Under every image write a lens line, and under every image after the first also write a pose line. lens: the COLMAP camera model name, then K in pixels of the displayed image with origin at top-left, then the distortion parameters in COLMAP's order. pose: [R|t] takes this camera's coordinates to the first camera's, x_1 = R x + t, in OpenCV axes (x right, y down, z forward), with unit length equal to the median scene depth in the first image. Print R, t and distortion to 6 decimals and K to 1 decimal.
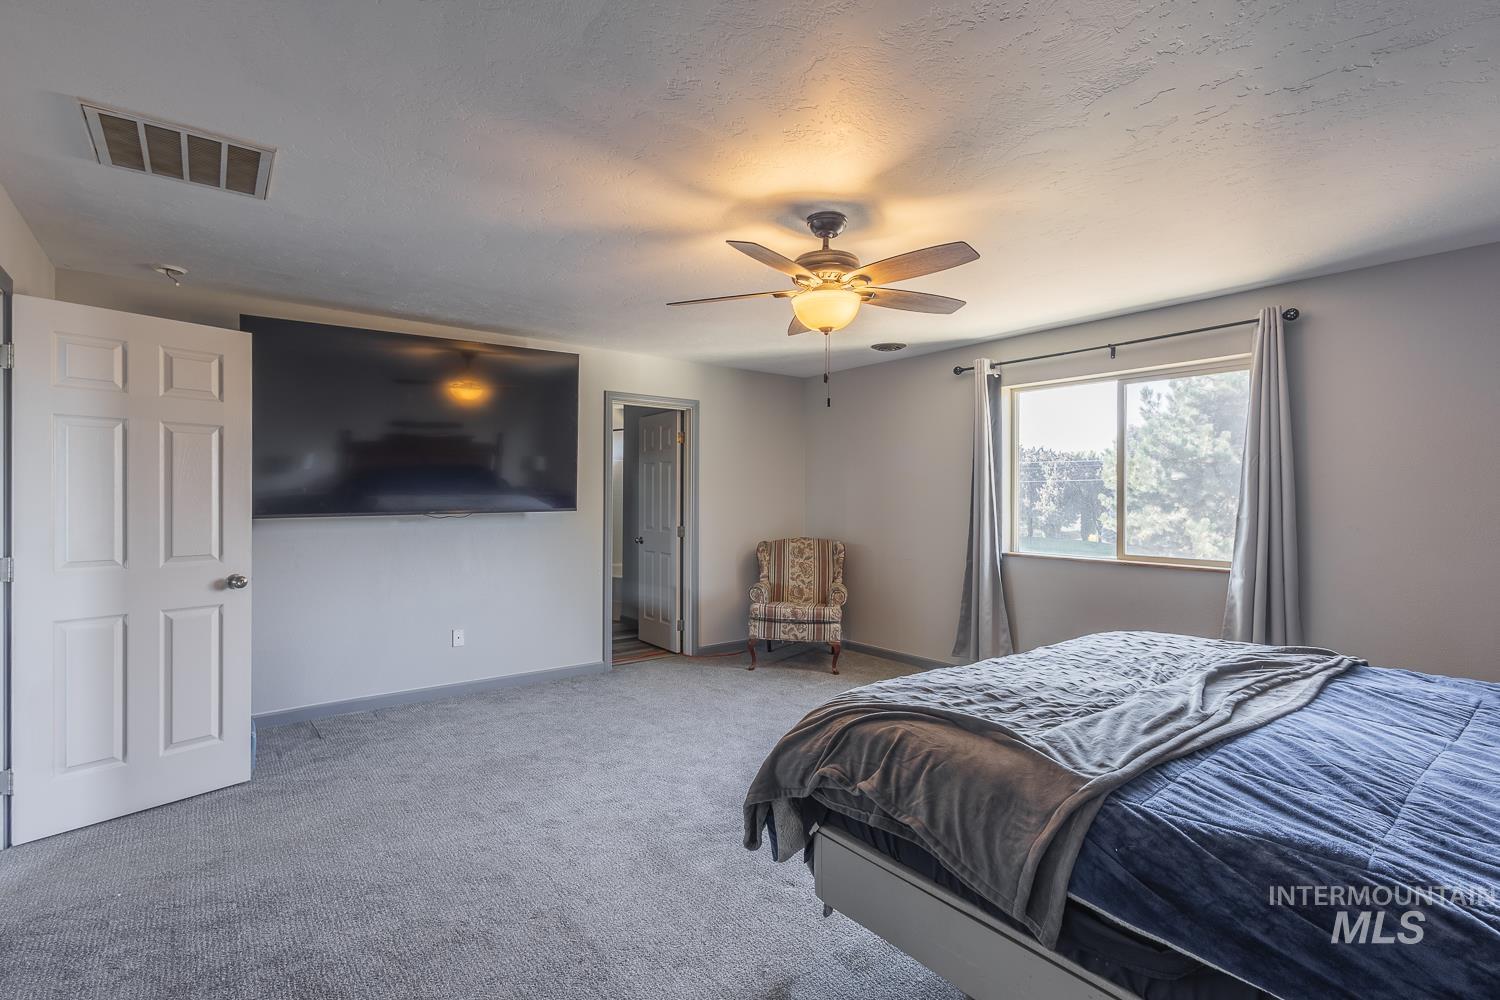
lens RADIAL K [[700.5, 0, 750.0], [0, 700.5, 500.0], [0, 0, 1]] dist [0.003684, -0.000120]
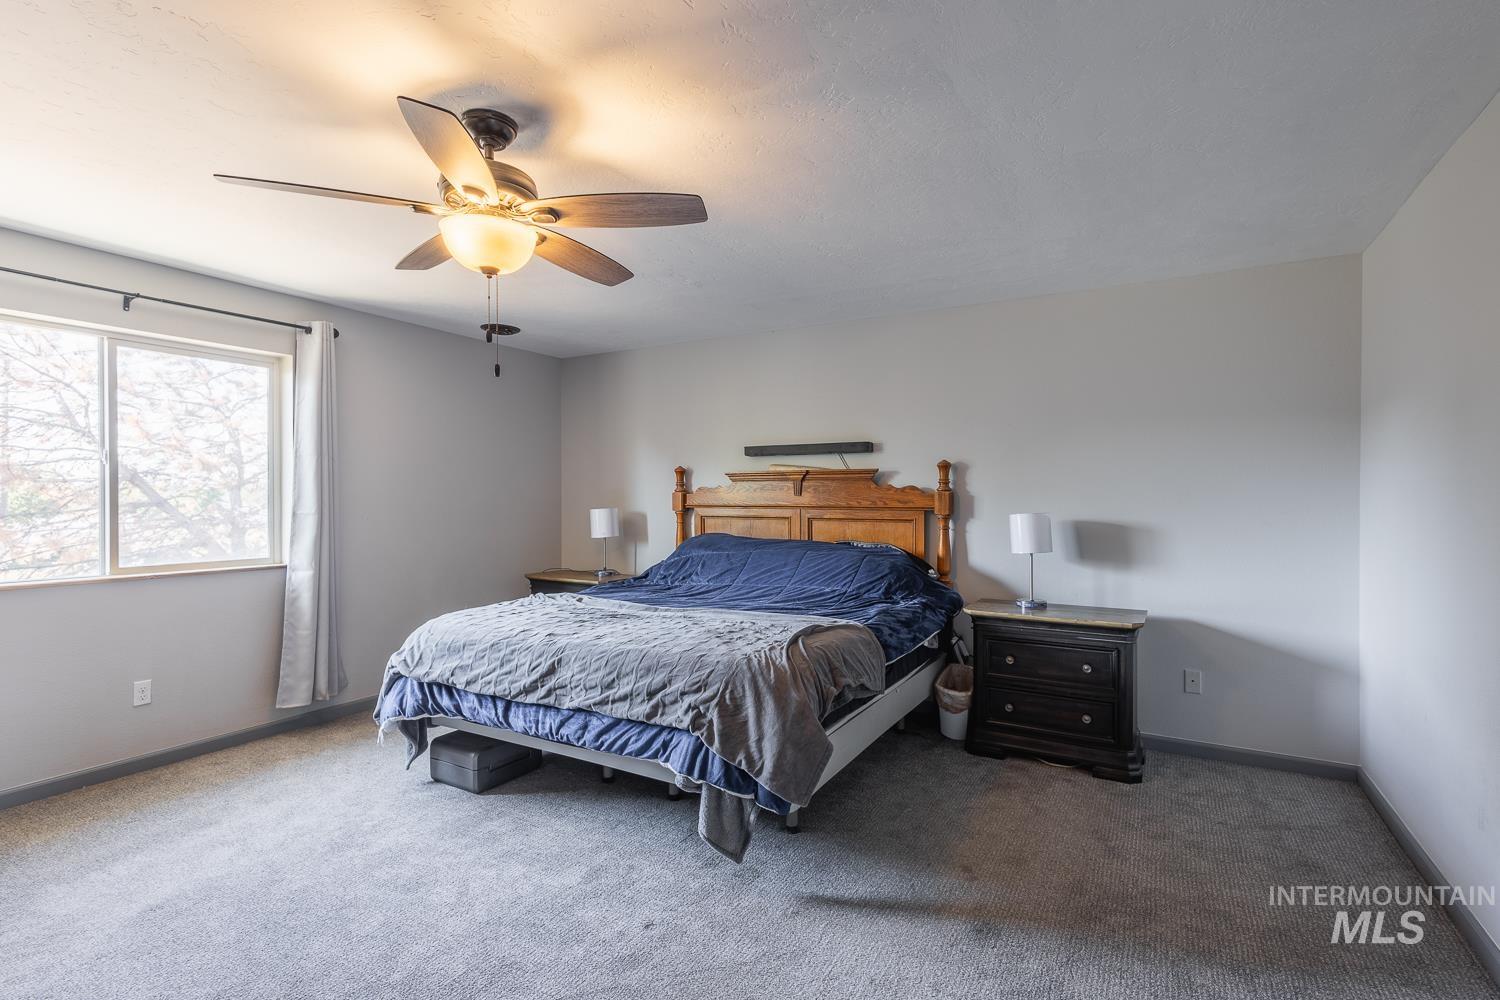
lens RADIAL K [[700.5, 0, 750.0], [0, 700.5, 500.0], [0, 0, 1]] dist [0.003684, -0.000120]
pose [[-0.380218, -0.005003, 0.924883, -0.461056], [-0.001397, 0.999987, 0.004835, -0.001214], [-0.924896, 0.000547, -0.380220, 0.683056]]
